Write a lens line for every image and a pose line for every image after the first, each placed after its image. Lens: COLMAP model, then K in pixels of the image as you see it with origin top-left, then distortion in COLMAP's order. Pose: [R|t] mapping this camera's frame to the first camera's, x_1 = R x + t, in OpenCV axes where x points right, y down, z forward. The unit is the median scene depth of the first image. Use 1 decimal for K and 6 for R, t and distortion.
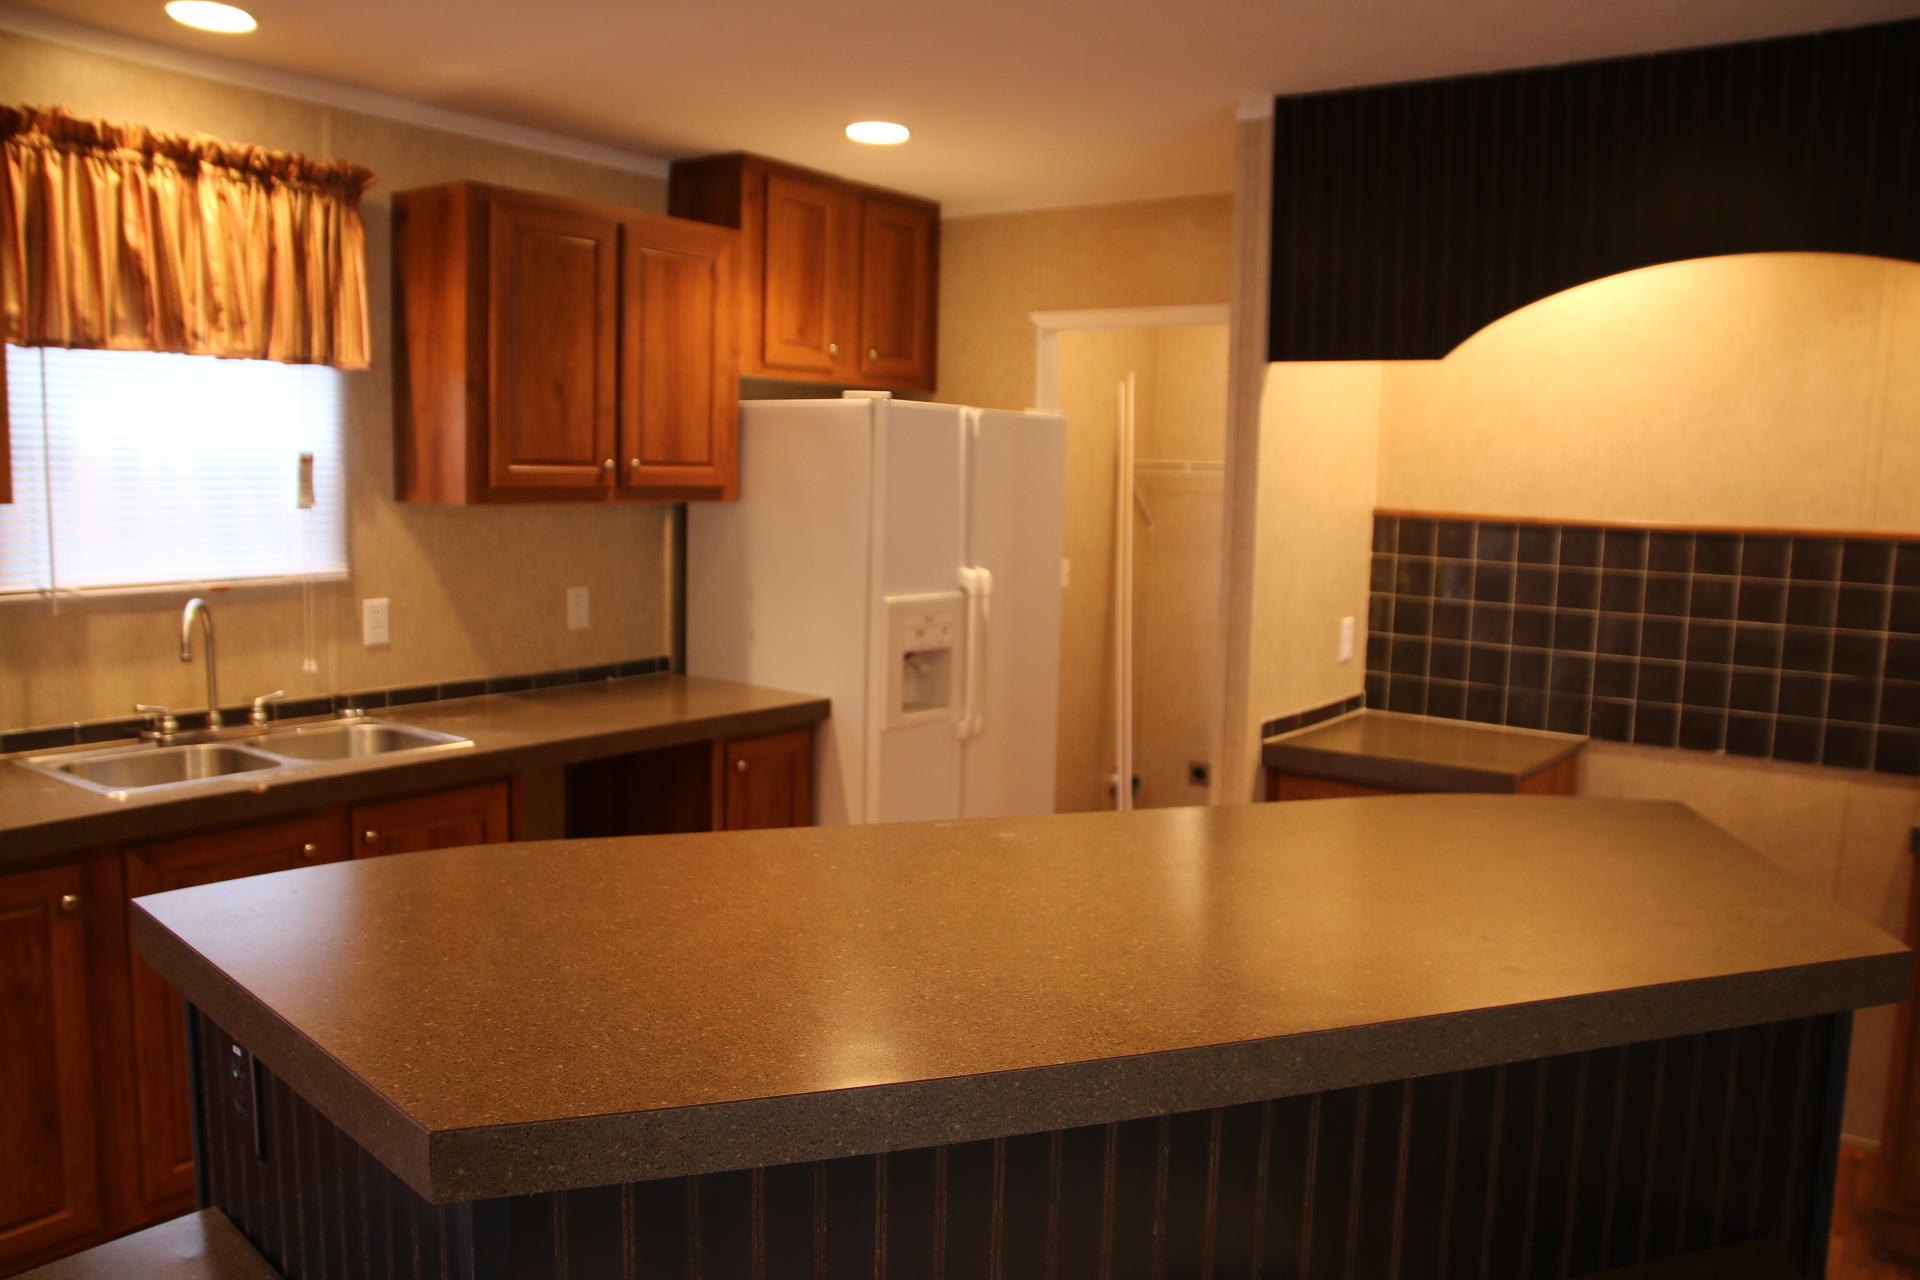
lens RADIAL K [[1472.8, 0, 960.0], [0, 1472.8, 640.0], [0, 0, 1]] dist [-0.157717, 0.144871]
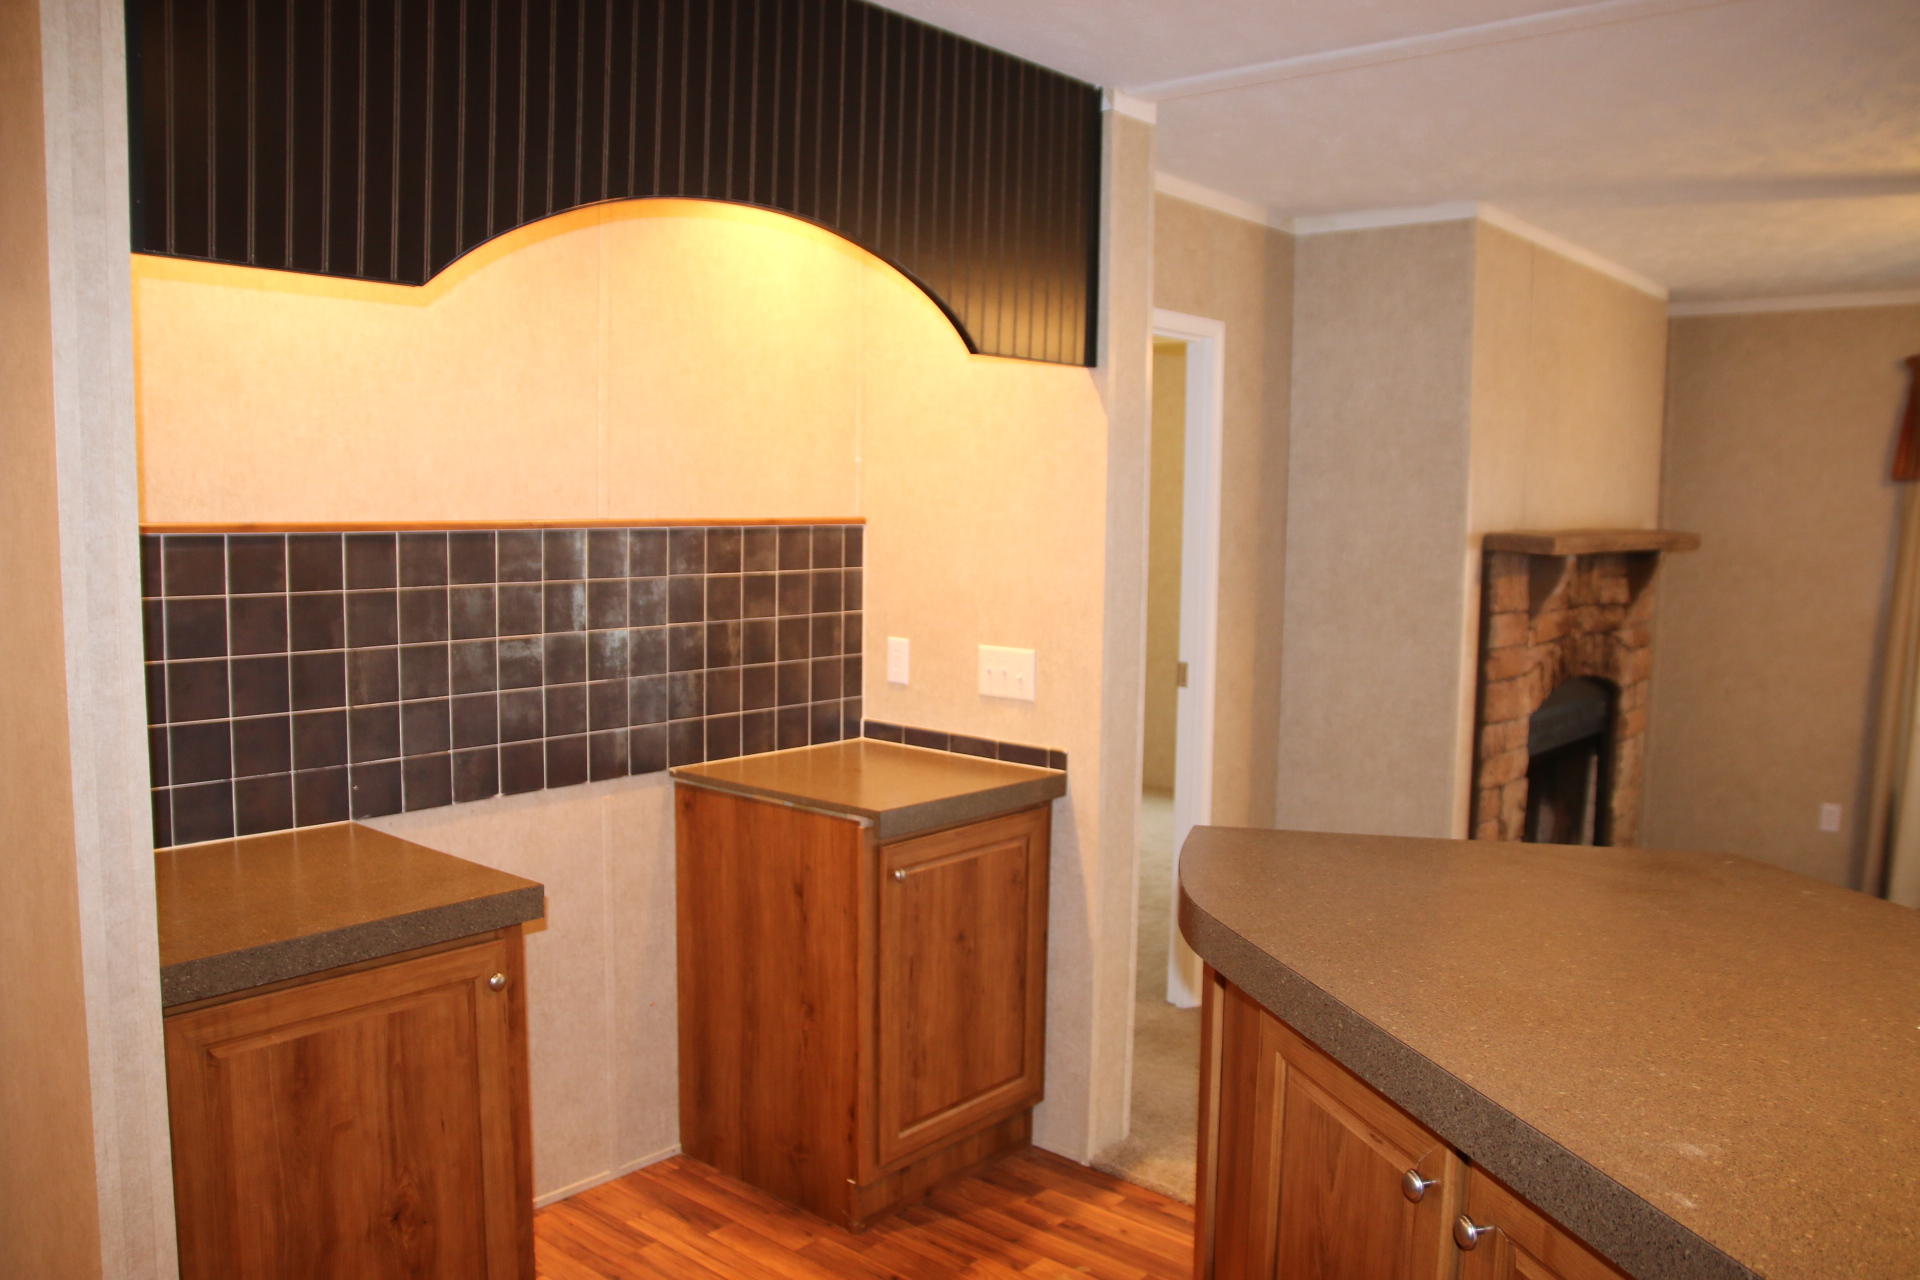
lens RADIAL K [[1472.8, 0, 960.0], [0, 1472.8, 640.0], [0, 0, 1]] dist [-0.157717, 0.144871]
pose [[0.078170, -0.121160, 0.989550, -0.257507], [0.097017, 0.988801, 0.113405, -0.077237], [-0.992208, 0.087138, 0.089049, 0.633153]]
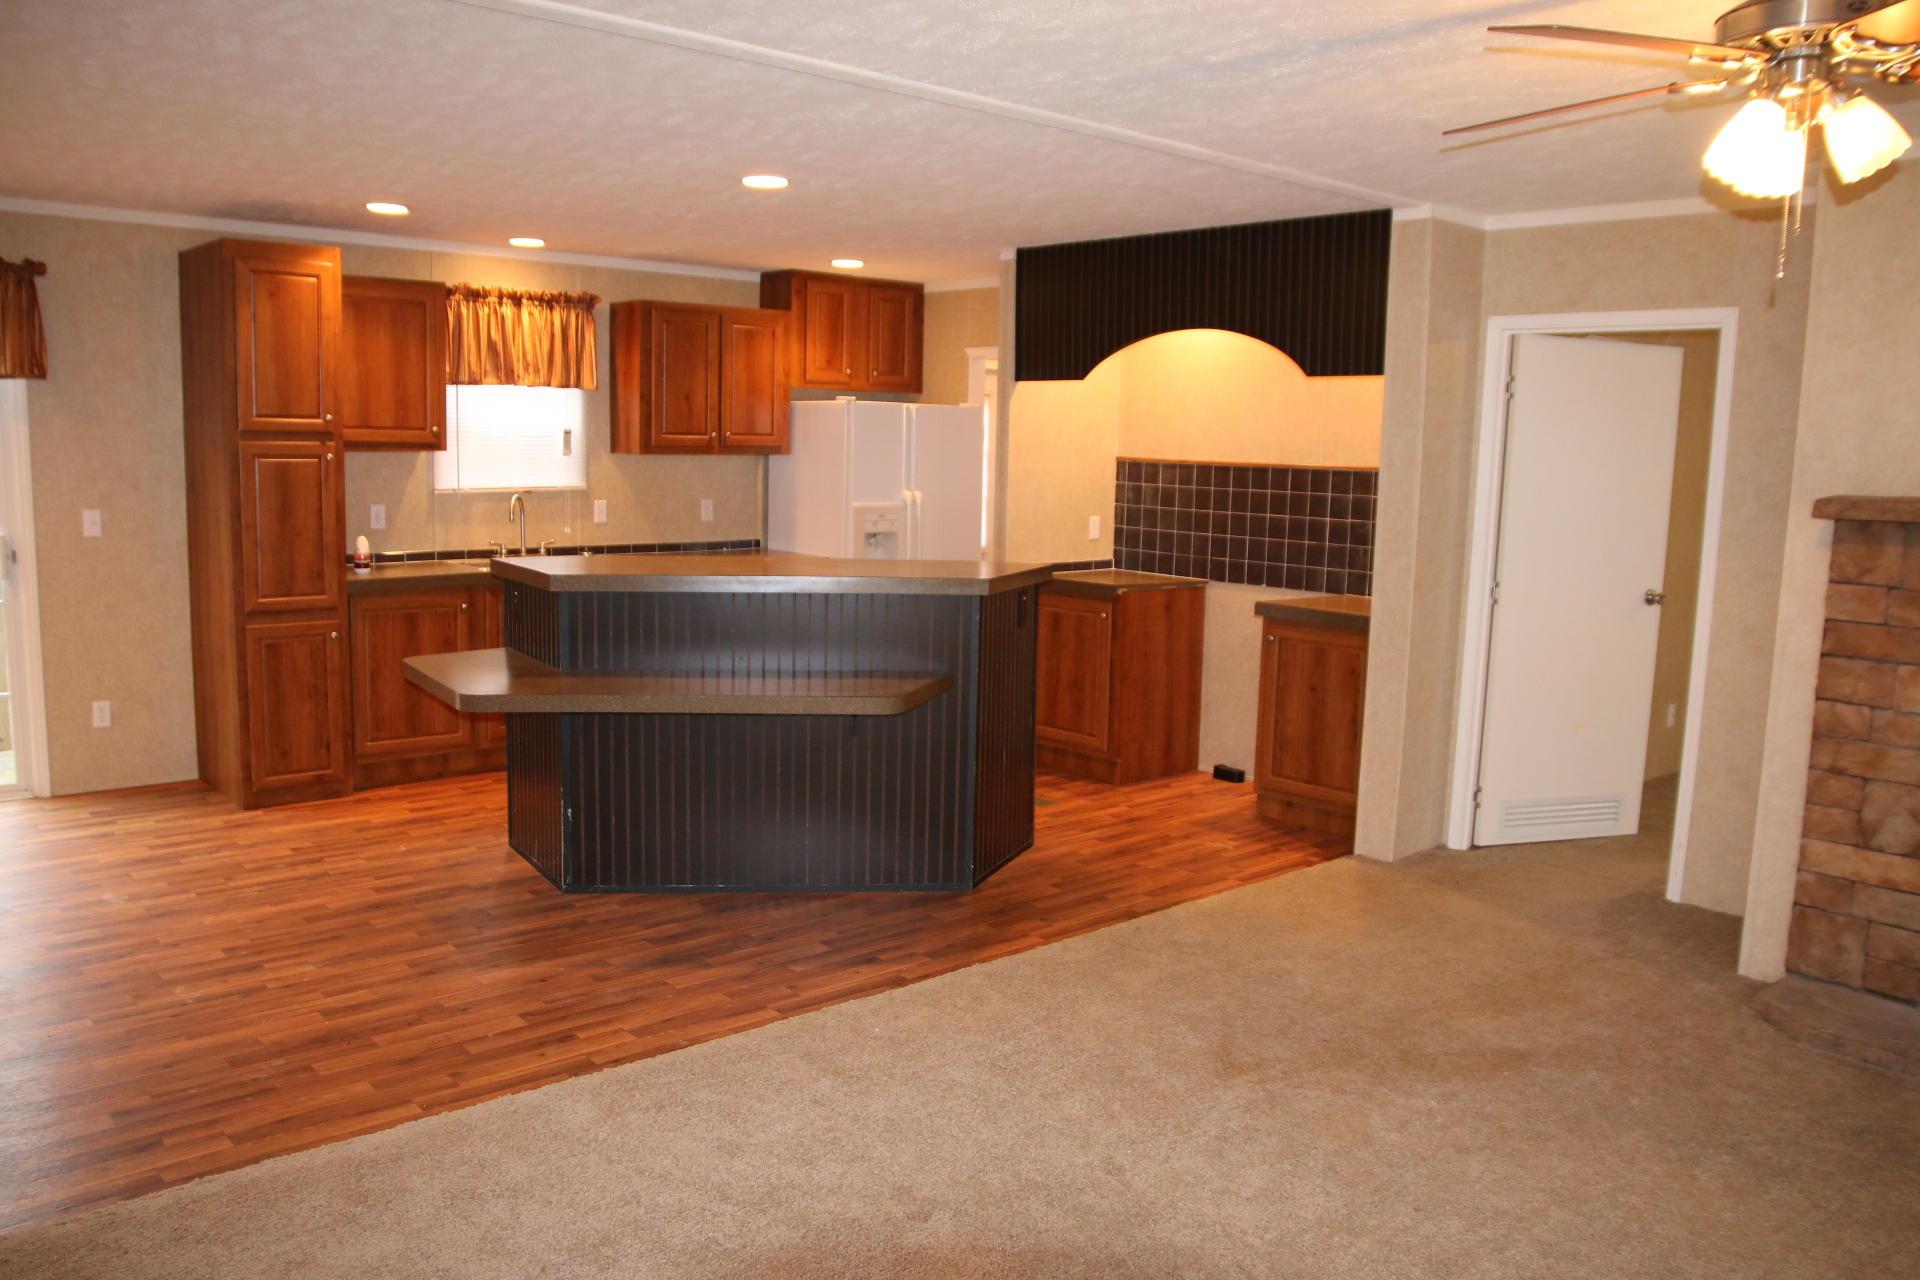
lens RADIAL K [[1472.8, 0, 960.0], [0, 1472.8, 640.0], [0, 0, 1]] dist [-0.157717, 0.144871]
pose [[0.977271, 0.025691, -0.210432, 0.535411], [-0.022322, 0.999582, 0.018370, 0.120403], [0.210816, -0.013255, 0.977436, -0.922055]]
